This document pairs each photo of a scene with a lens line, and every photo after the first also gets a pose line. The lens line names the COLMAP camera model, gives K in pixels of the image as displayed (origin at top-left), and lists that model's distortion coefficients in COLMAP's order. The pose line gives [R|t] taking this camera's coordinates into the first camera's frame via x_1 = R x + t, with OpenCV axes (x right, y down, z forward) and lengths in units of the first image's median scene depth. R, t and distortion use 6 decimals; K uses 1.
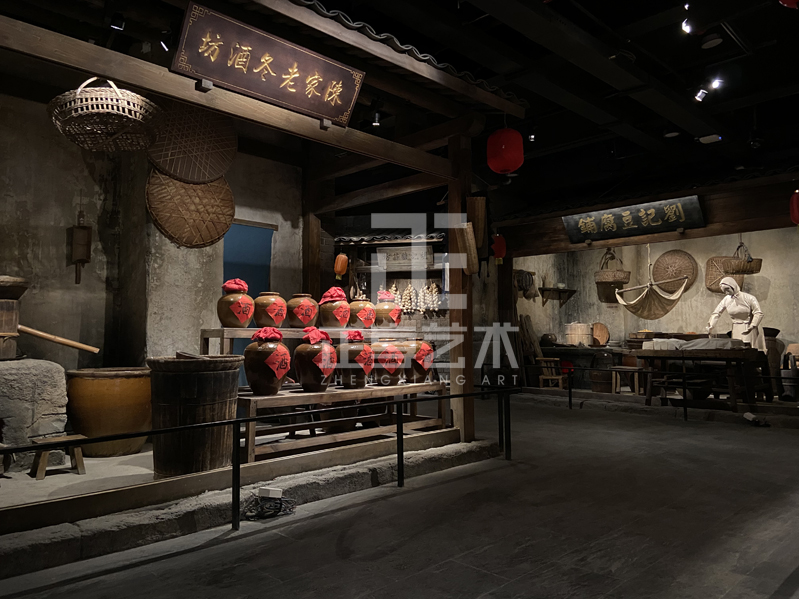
lens RADIAL K [[603.8, 0, 392.2], [0, 603.8, 302.5], [0, 0, 1]] dist [0.100631, -0.117689]
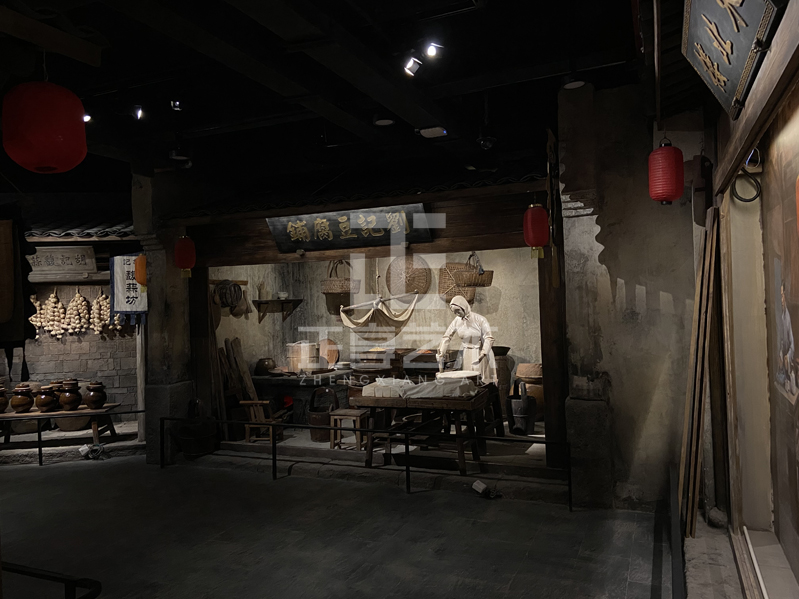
lens RADIAL K [[603.8, 0, 389.6], [0, 603.8, 299.2], [0, 0, 1]] dist [0.100631, -0.117689]
pose [[0.932619, -0.020307, 0.360290, 0.156672], [0.003979, 0.998933, 0.046002, -0.077899], [-0.360840, -0.041469, 0.931705, 0.257747]]
